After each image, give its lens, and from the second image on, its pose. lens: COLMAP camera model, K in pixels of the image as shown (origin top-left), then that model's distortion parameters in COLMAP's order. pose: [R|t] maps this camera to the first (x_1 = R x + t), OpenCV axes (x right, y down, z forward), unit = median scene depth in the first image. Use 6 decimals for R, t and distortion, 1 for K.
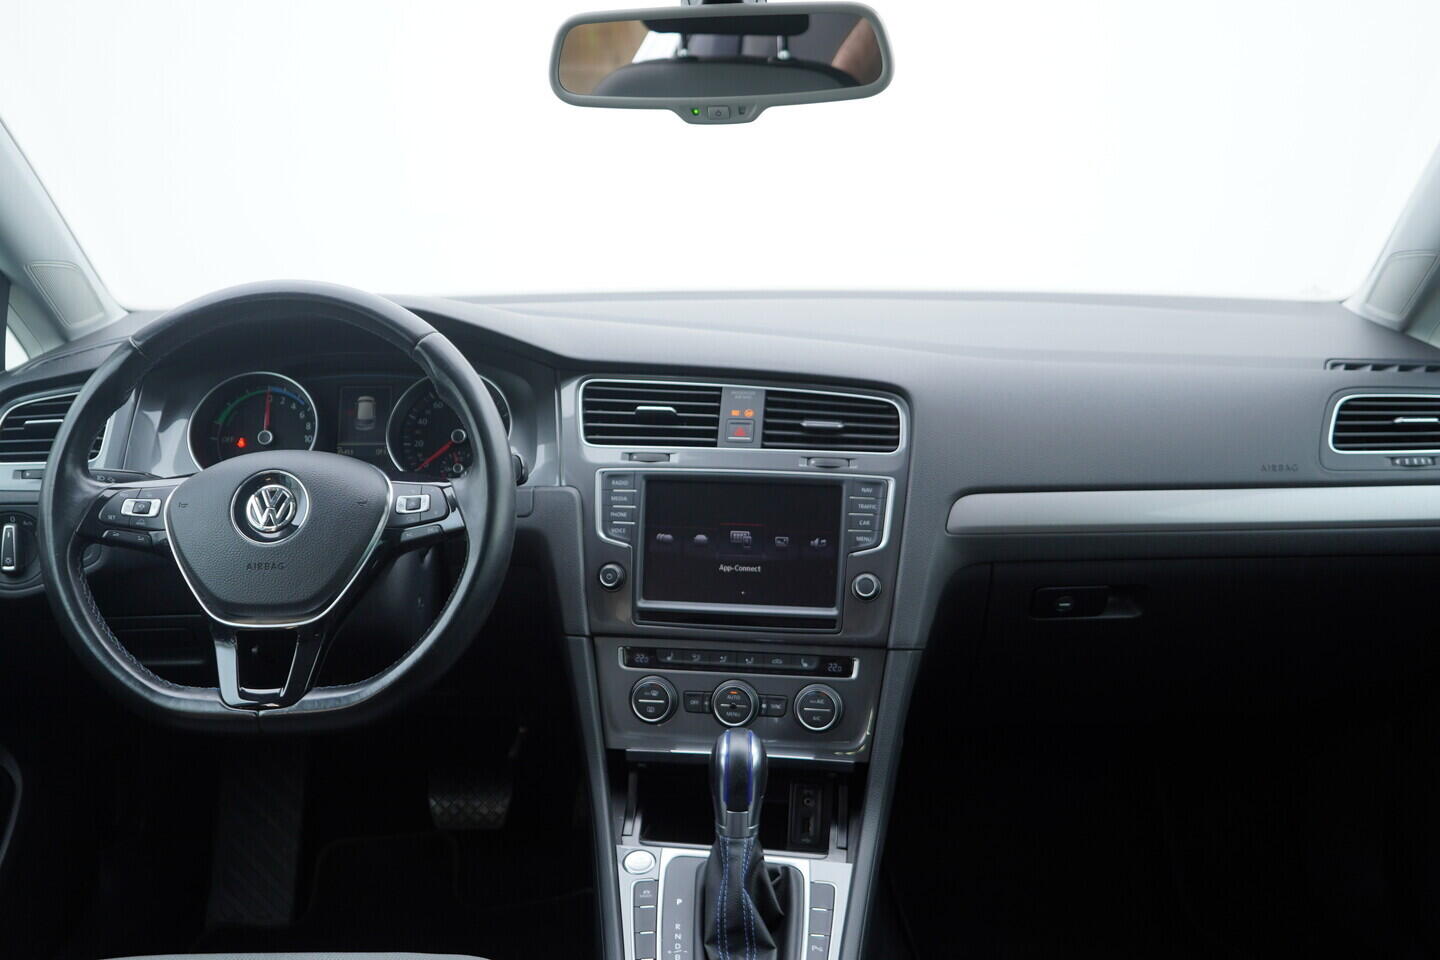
lens RADIAL K [[1555.2, 0, 720.0], [0, 1555.2, 480.0], [0, 0, 1]] dist [-0.026858, -0.012610]
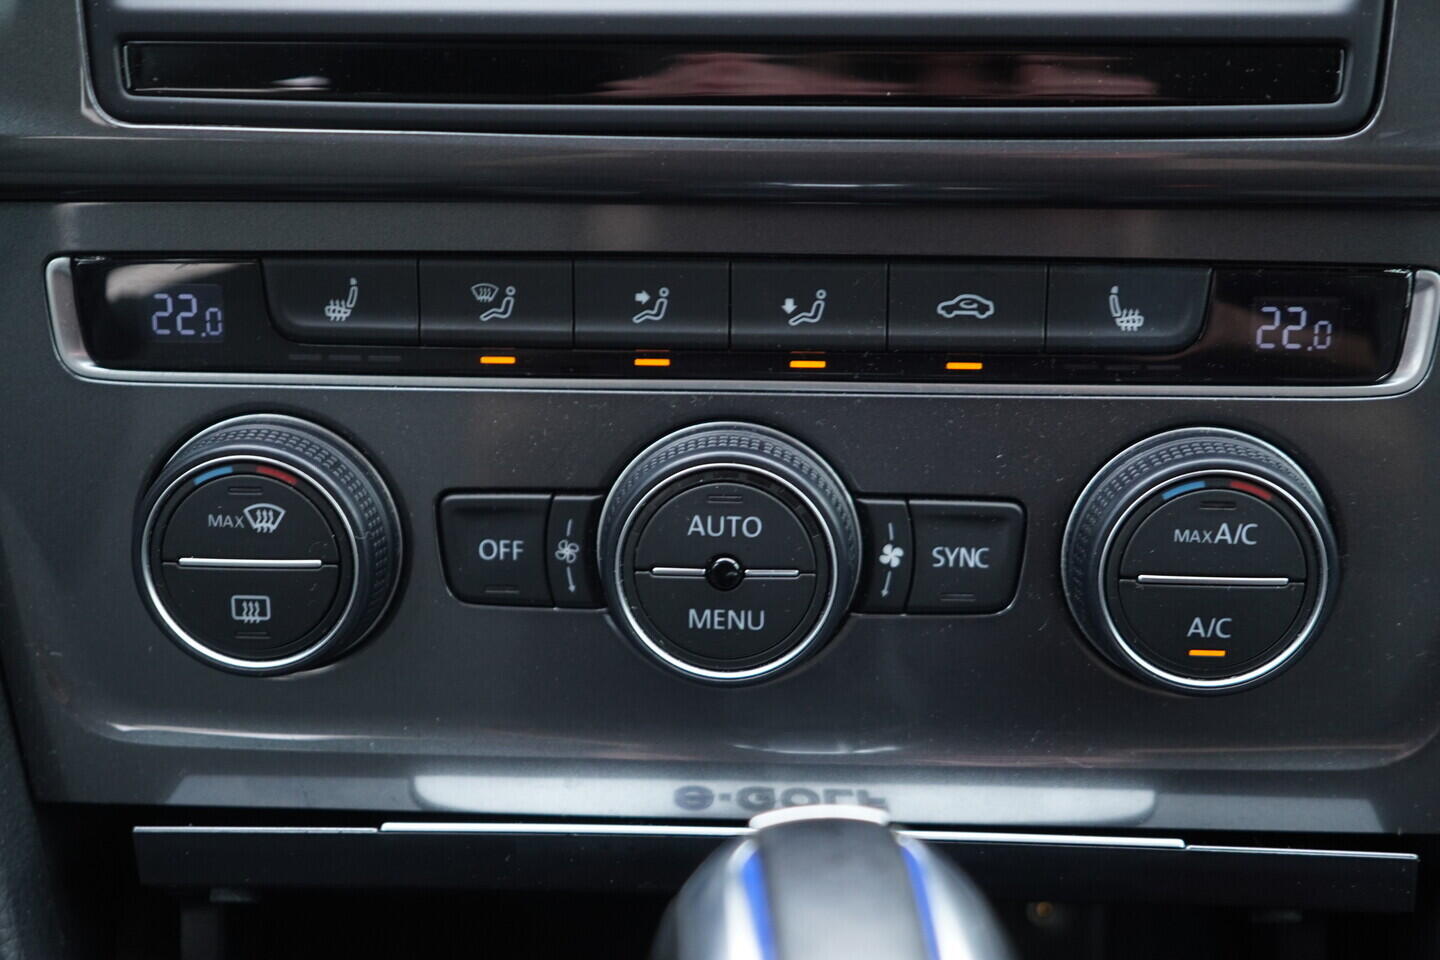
lens RADIAL K [[1555.2, 0, 720.0], [0, 1555.2, 480.0], [0, 0, 1]] dist [-0.026858, -0.012610]
pose [[0.994083, -0.049051, 0.096916, -0.008180], [0.024023, 0.969419, 0.244231, 0.092277], [-0.105932, -0.240458, 0.964862, 0.829245]]
